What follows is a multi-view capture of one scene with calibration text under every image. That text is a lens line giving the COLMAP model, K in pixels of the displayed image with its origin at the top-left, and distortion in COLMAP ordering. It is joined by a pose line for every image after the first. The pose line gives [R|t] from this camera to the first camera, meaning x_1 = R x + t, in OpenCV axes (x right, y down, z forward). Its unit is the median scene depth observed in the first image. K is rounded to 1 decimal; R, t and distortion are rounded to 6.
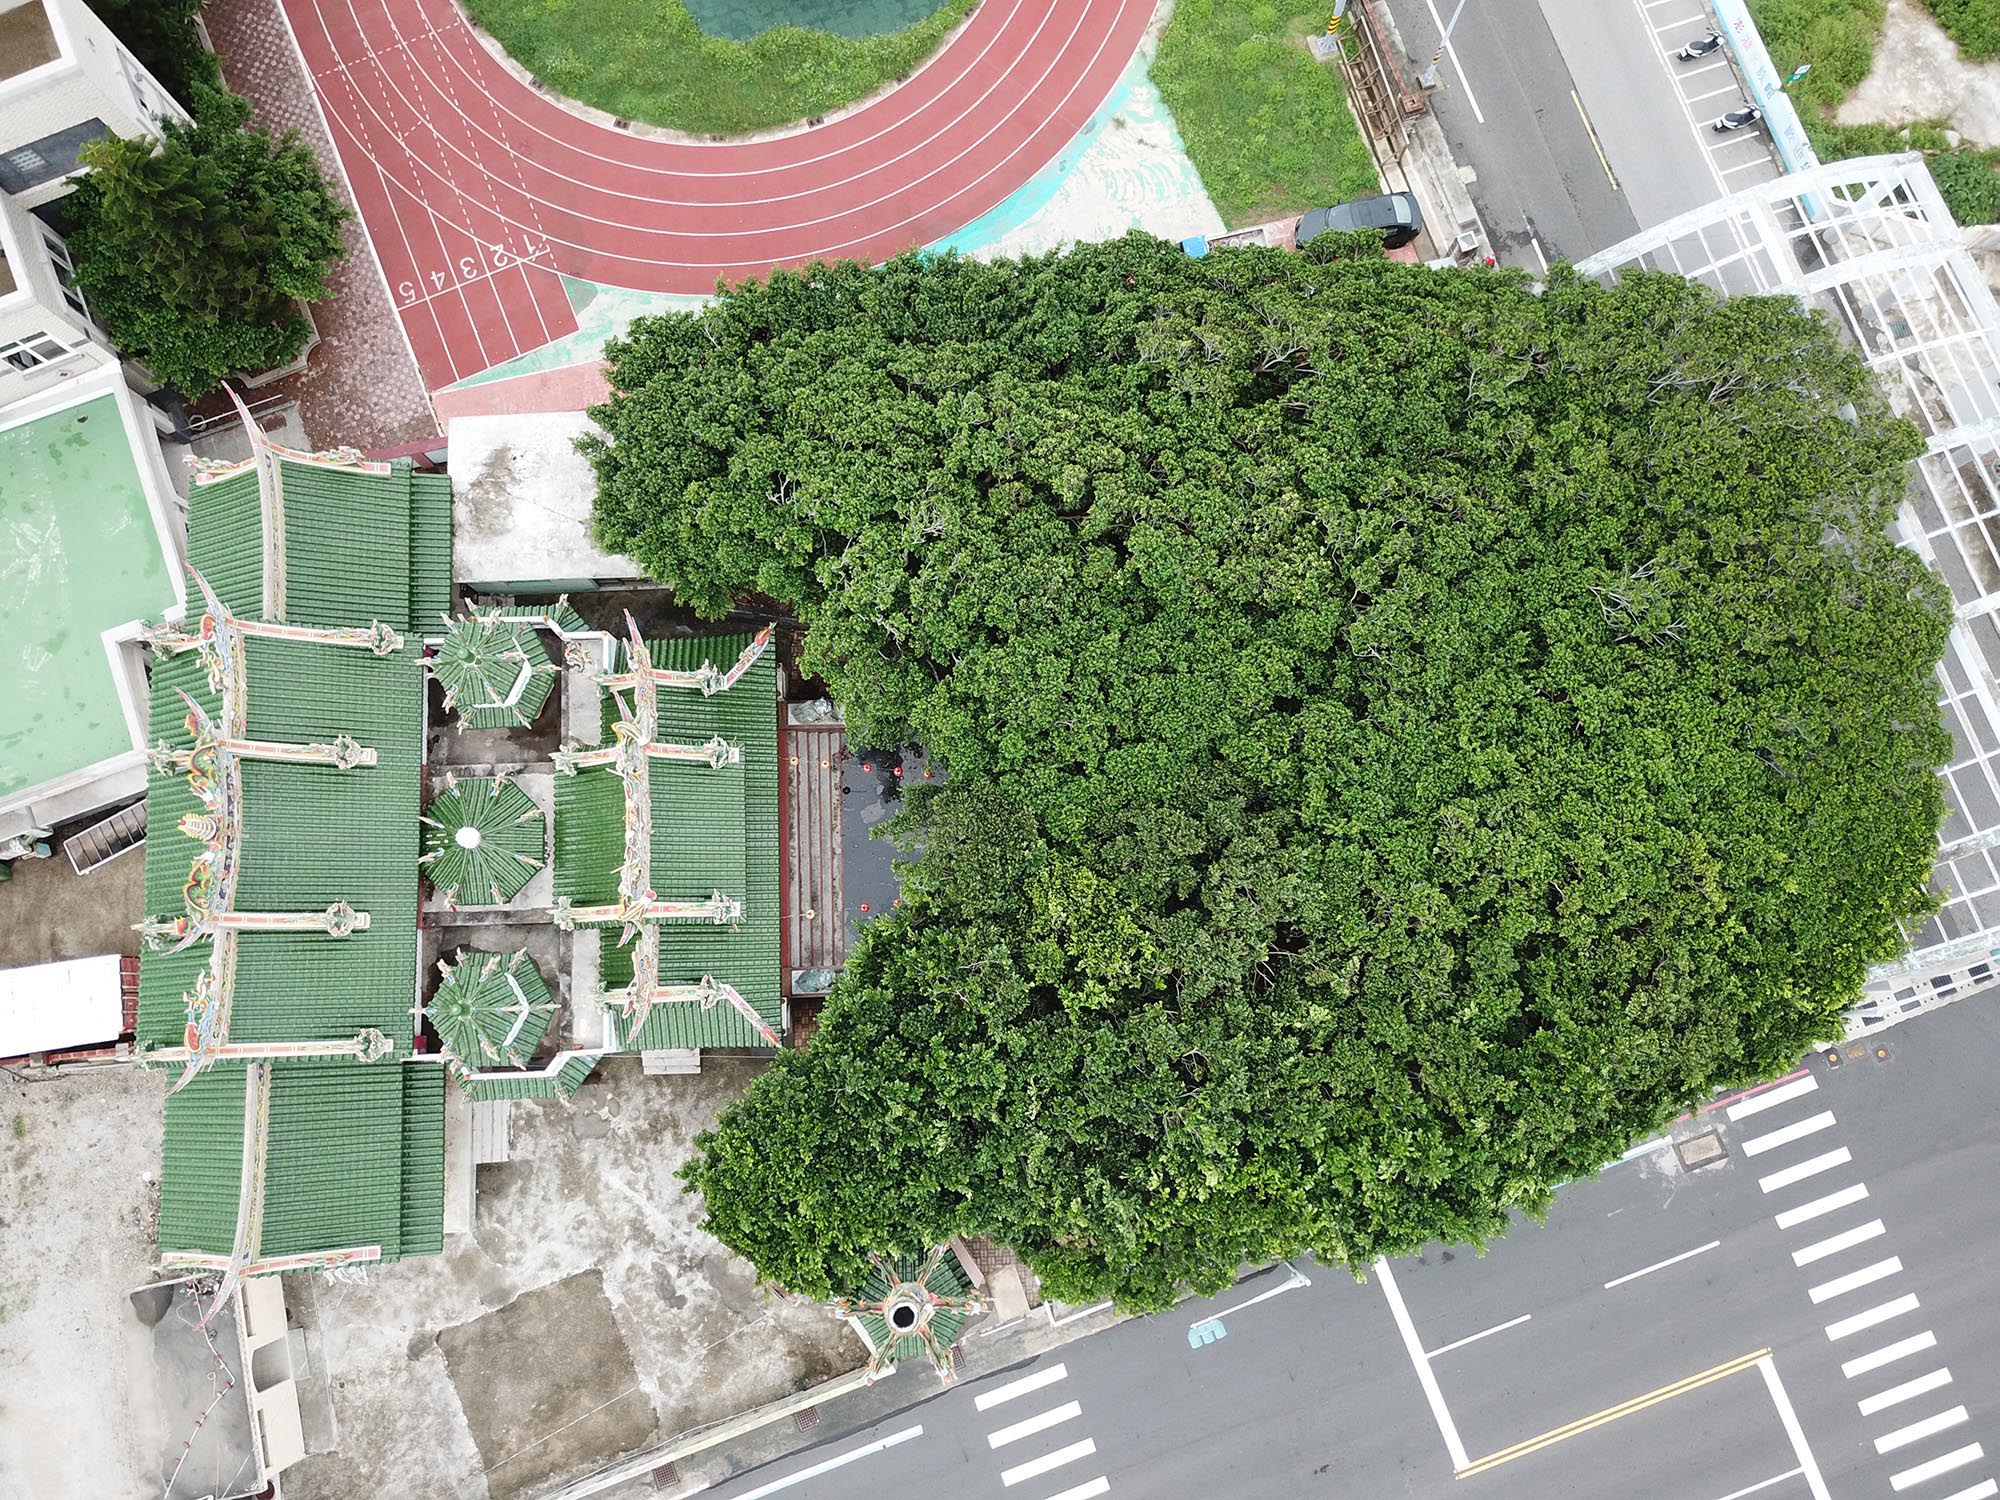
lens RADIAL K [[1545.0, 0, 980.7], [0, 1545.0, 759.8], [0, 0, 1]] dist [-0.000040, 0.009926]
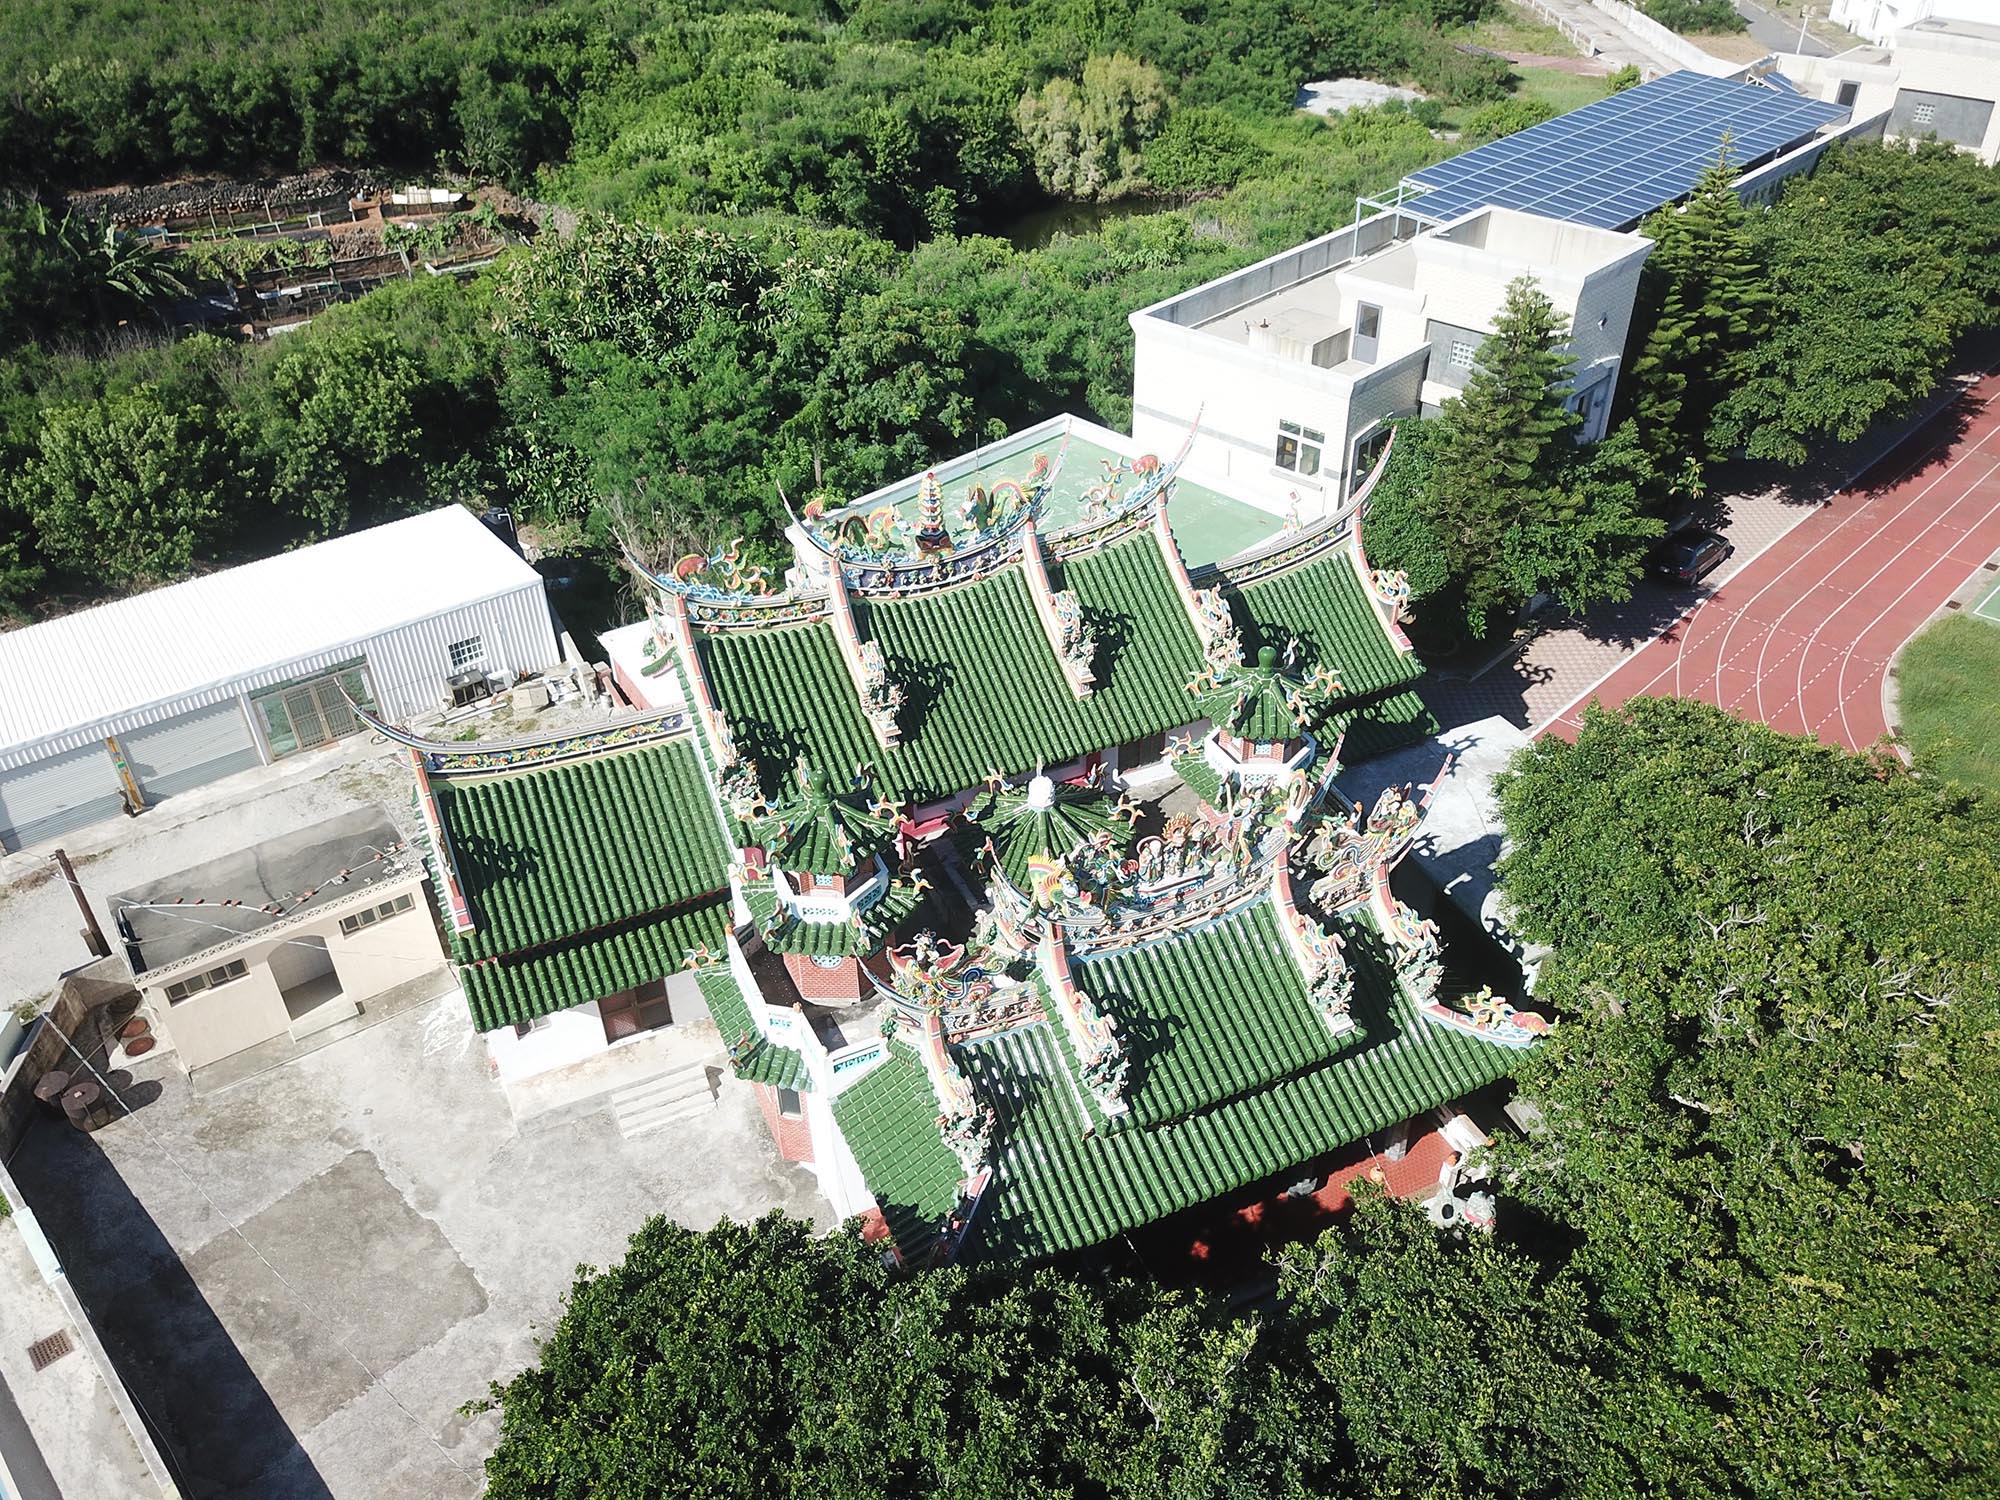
lens RADIAL K [[1545.0, 0, 980.7], [0, 1545.0, 759.8], [0, 0, 1]] dist [-0.000040, 0.009926]
pose [[0.375527, 0.547484, -0.747824, 0.170454], [-0.912156, 0.361246, -0.193578, 0.191174], [0.164167, 0.754826, 0.635048, 0.475700]]
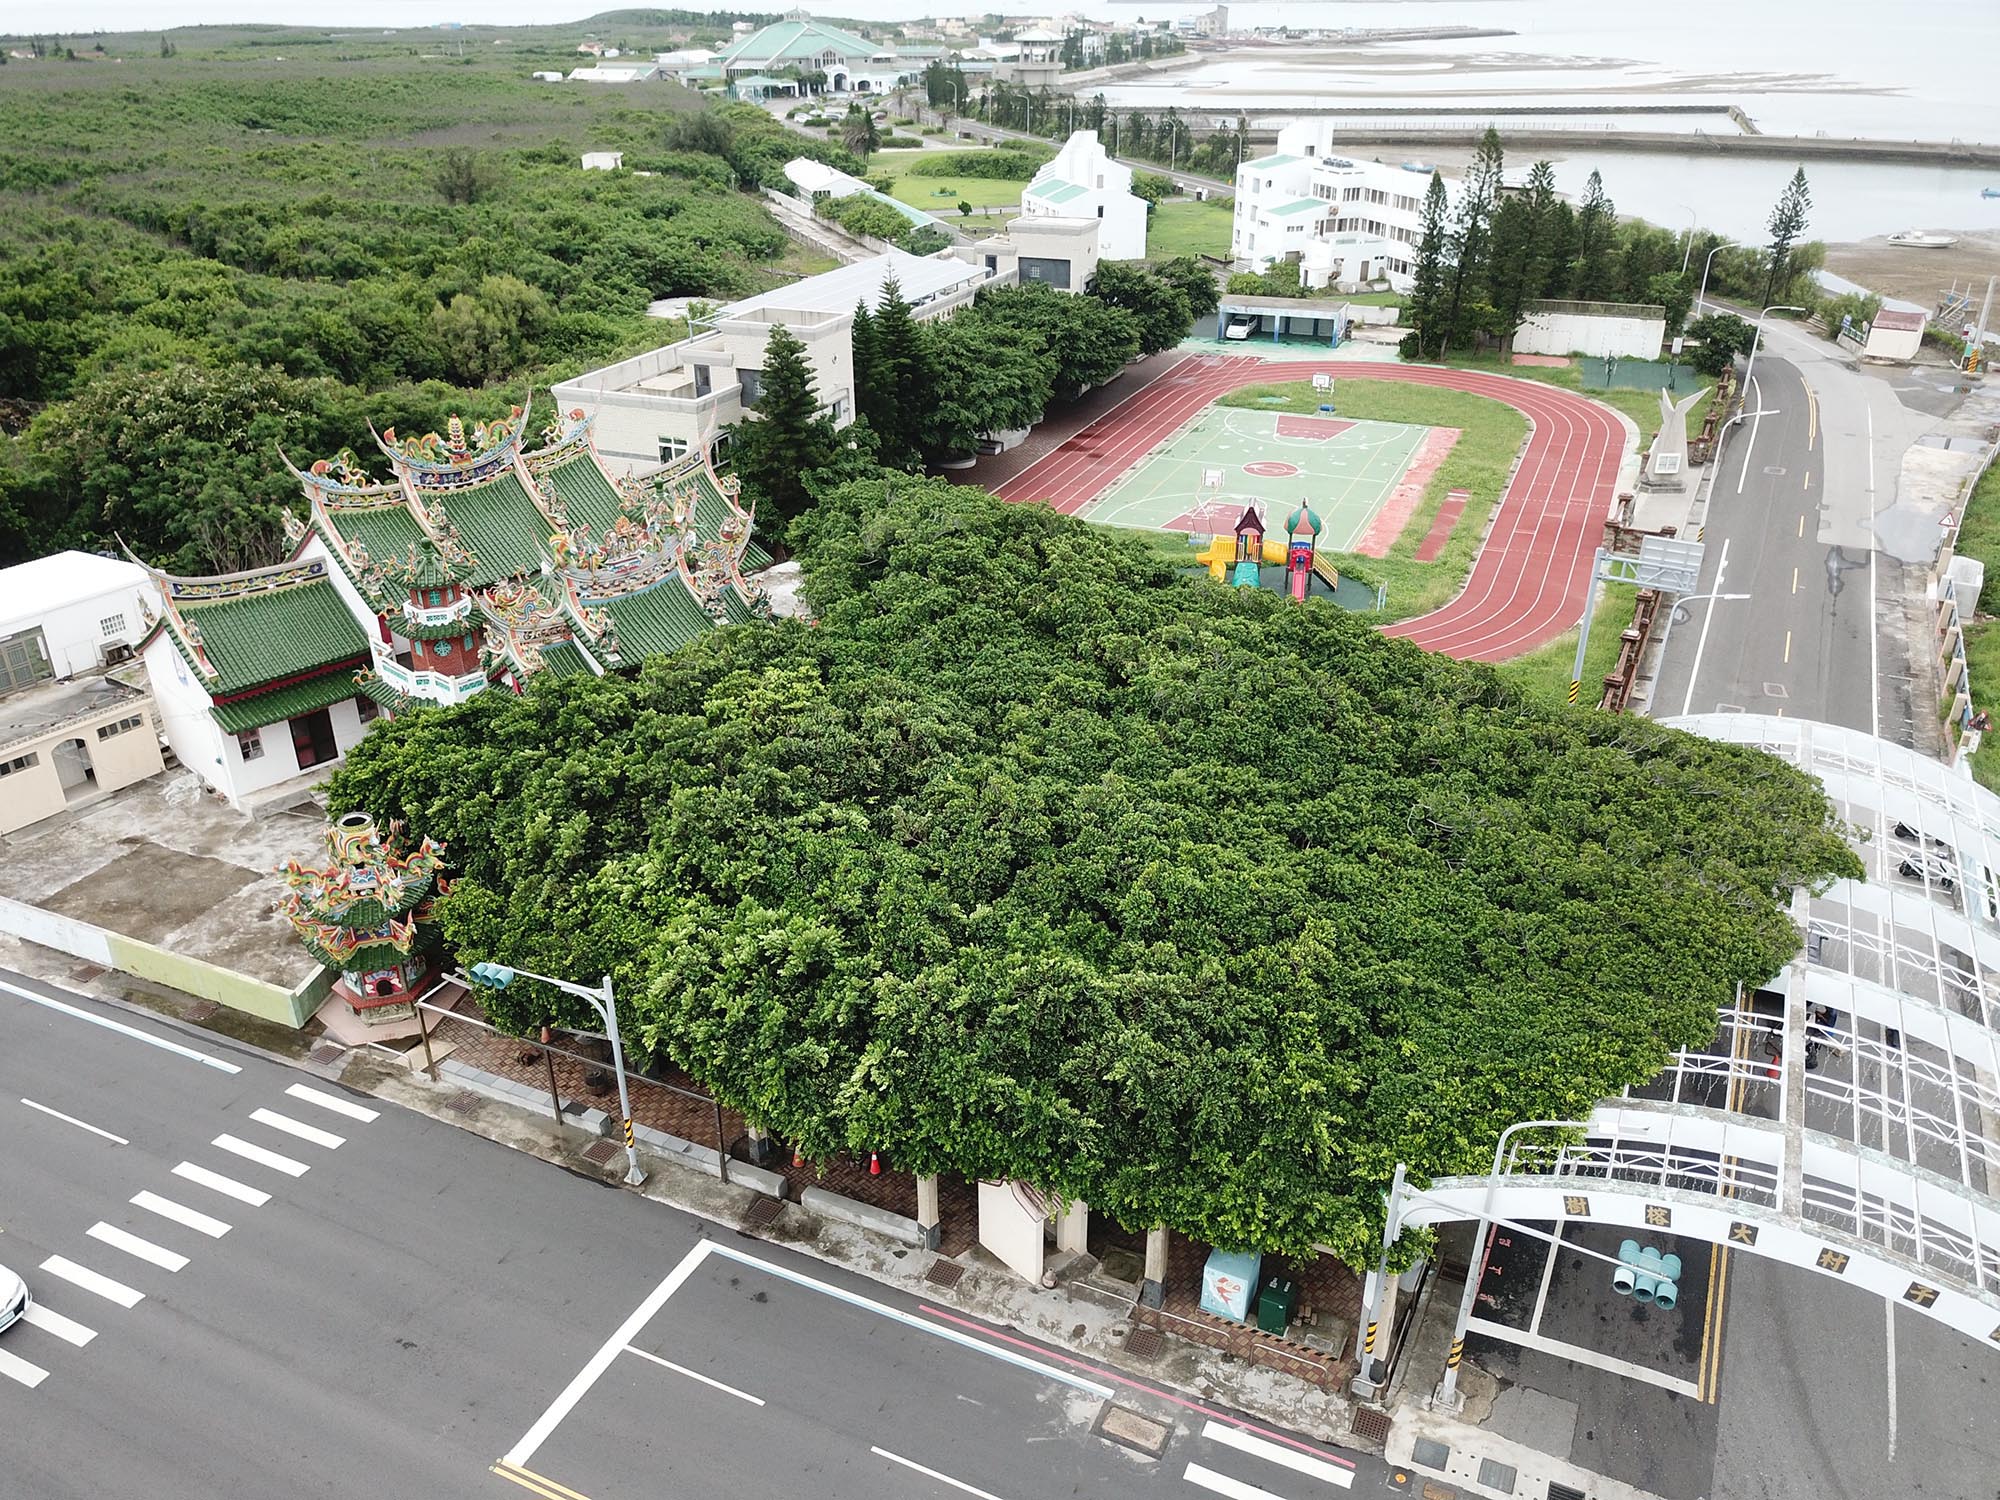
lens RADIAL K [[1541.7, 0, 983.2], [0, 1541.7, 756.0], [0, 0, 1]] dist [0.003178, 0.002501]
pose [[0.695957, 0.333827, -0.635770, 0.731874], [-0.710421, 0.449086, -0.541870, 0.514821], [0.104625, 0.828783, 0.549702, 0.408820]]
